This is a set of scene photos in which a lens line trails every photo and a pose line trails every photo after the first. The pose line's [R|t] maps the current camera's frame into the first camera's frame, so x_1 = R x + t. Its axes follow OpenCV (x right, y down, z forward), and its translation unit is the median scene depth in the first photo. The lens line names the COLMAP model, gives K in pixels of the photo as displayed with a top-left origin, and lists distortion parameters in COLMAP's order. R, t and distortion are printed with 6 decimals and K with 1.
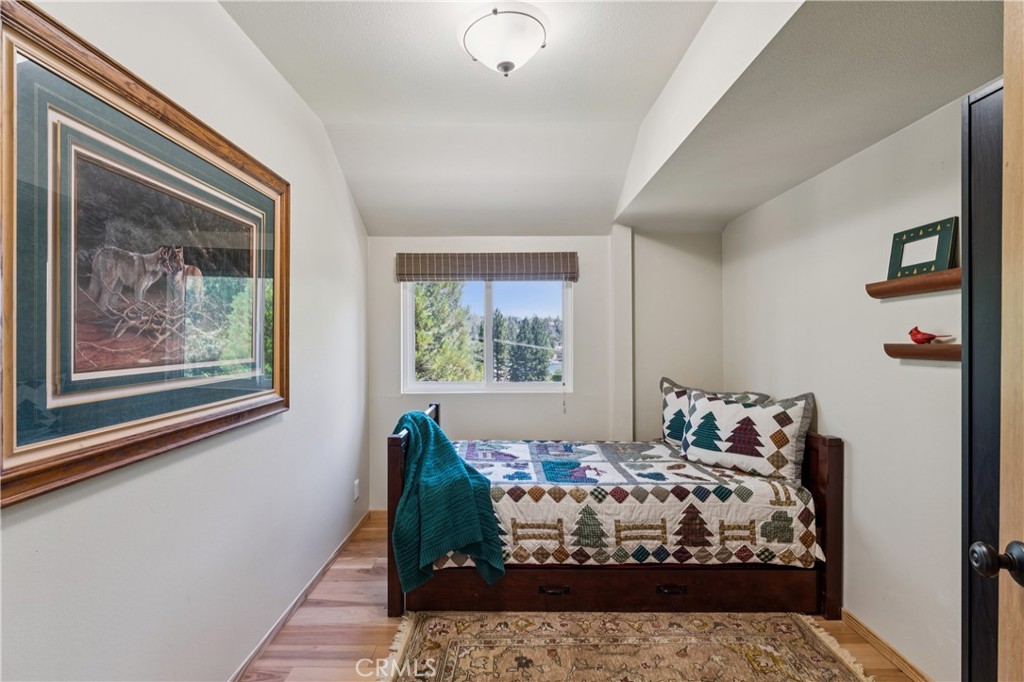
lens RADIAL K [[464.5, 0, 510.5], [0, 464.5, 340.7], [0, 0, 1]] dist [-0.002669, -0.000059]
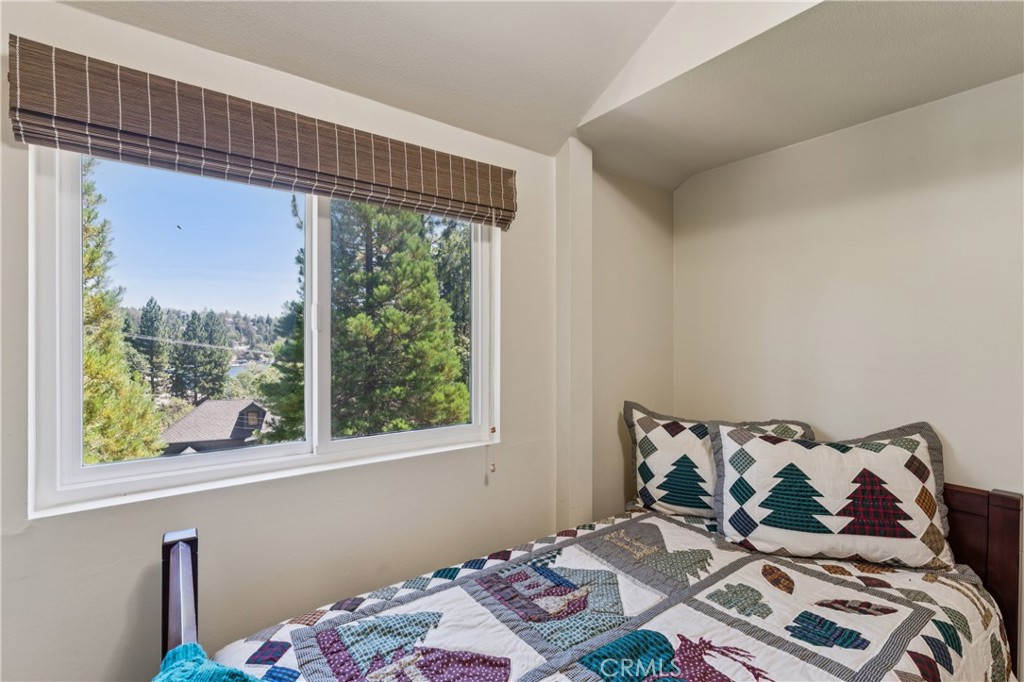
lens RADIAL K [[464.5, 0, 515.1], [0, 464.5, 340.9], [0, 0, 1]] dist [-0.002669, -0.000059]
pose [[0.801706, 0.002320, 0.597715, -0.178266], [-0.003445, 0.999994, 0.000740, -0.002960], [-0.597709, -0.002652, 0.801709, 0.631636]]
